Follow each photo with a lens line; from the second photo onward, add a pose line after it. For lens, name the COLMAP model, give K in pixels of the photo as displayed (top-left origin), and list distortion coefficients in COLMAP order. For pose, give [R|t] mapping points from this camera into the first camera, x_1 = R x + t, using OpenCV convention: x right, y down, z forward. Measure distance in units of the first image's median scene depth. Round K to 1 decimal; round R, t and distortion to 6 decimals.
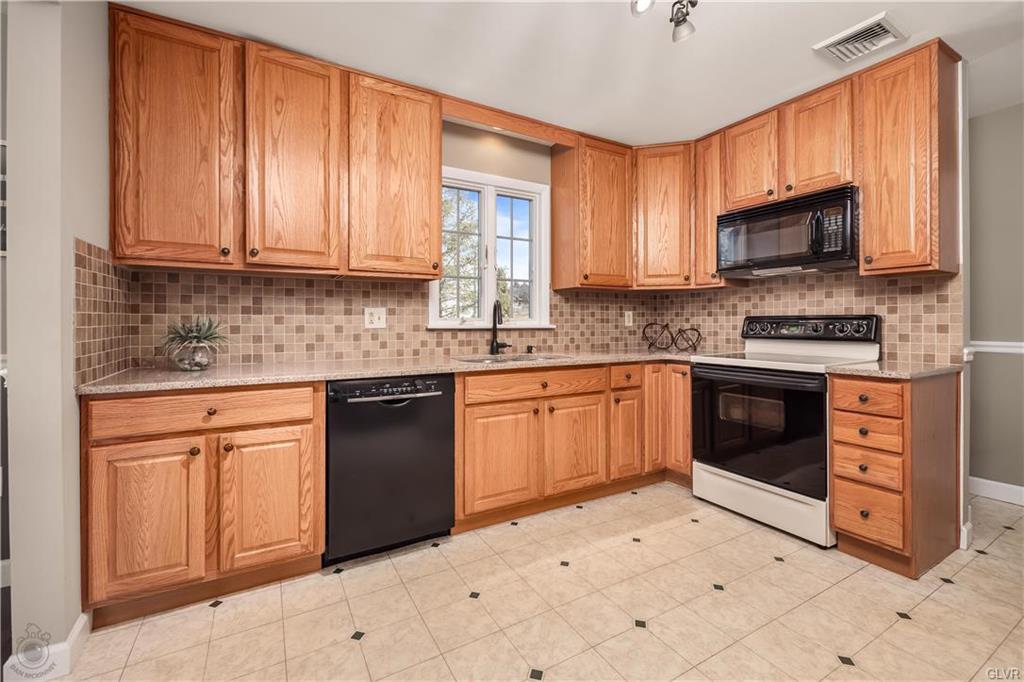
lens RADIAL K [[431.5, 0, 512.9], [0, 431.5, 322.8], [0, 0, 1]] dist [-0.005003, -0.000137]
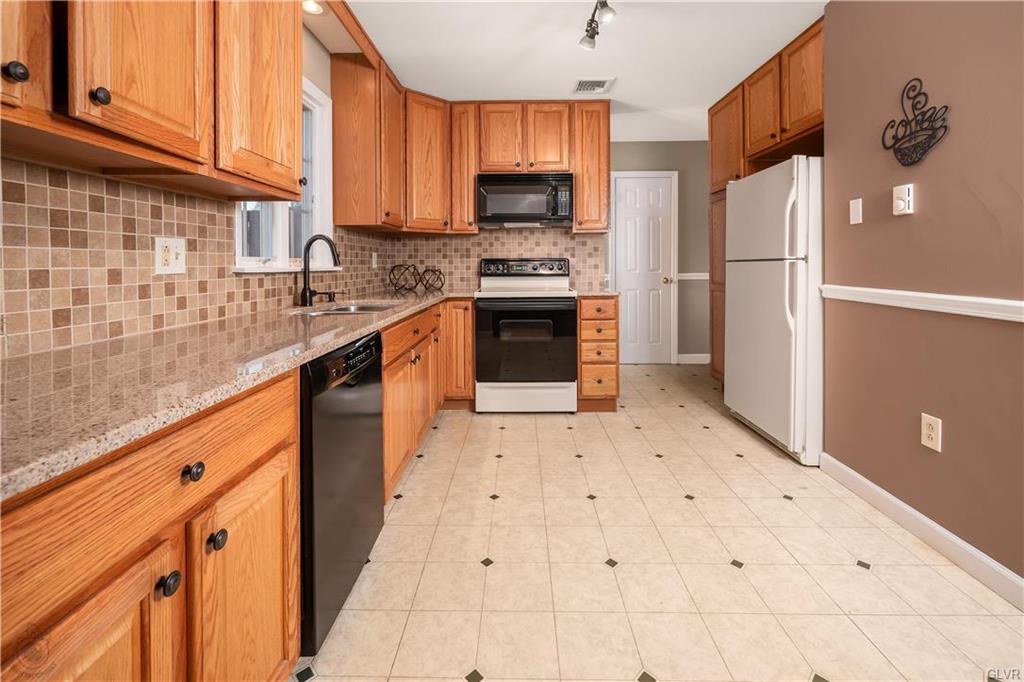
lens RADIAL K [[440.4, 0, 510.2], [0, 440.4, 268.8], [0, 0, 1]] dist [-0.001010, 0.000040]
pose [[0.516722, -0.010925, 0.856084, -0.588979], [0.005739, 0.999940, 0.009297, 0.003470], [-0.856134, 0.000109, 0.516754, 0.330591]]
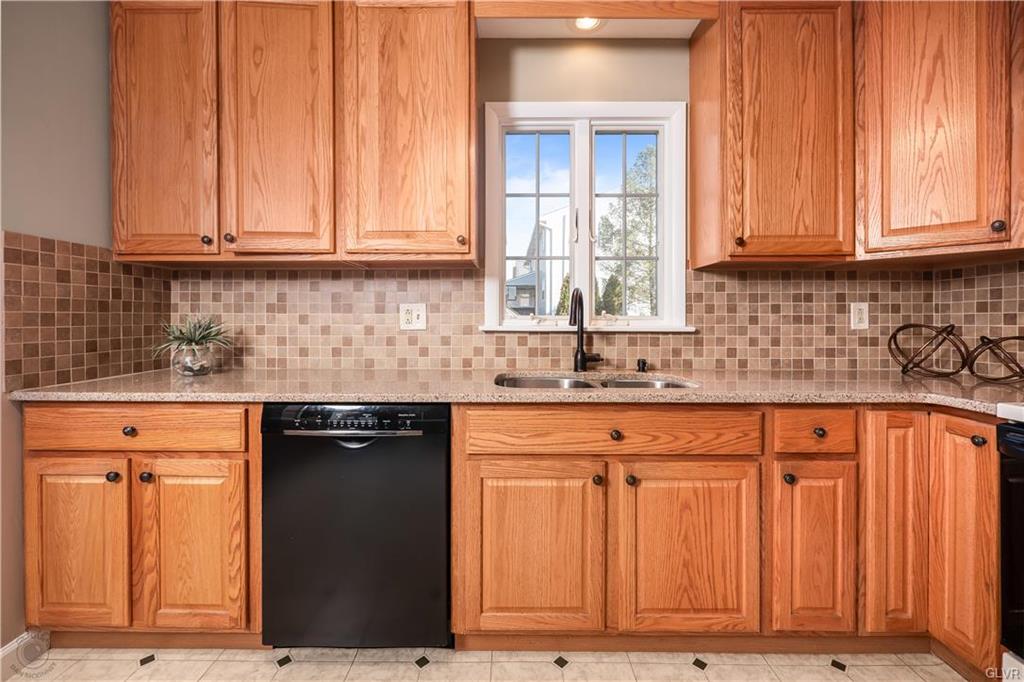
lens RADIAL K [[431.5, 0, 512.9], [0, 431.5, 322.8], [0, 0, 1]] dist [-0.005003, -0.000137]
pose [[0.866095, 0.003221, -0.499868, 0.225233], [-0.001773, 0.999993, 0.003372, -0.002763], [0.499876, -0.002035, 0.866095, 0.425395]]
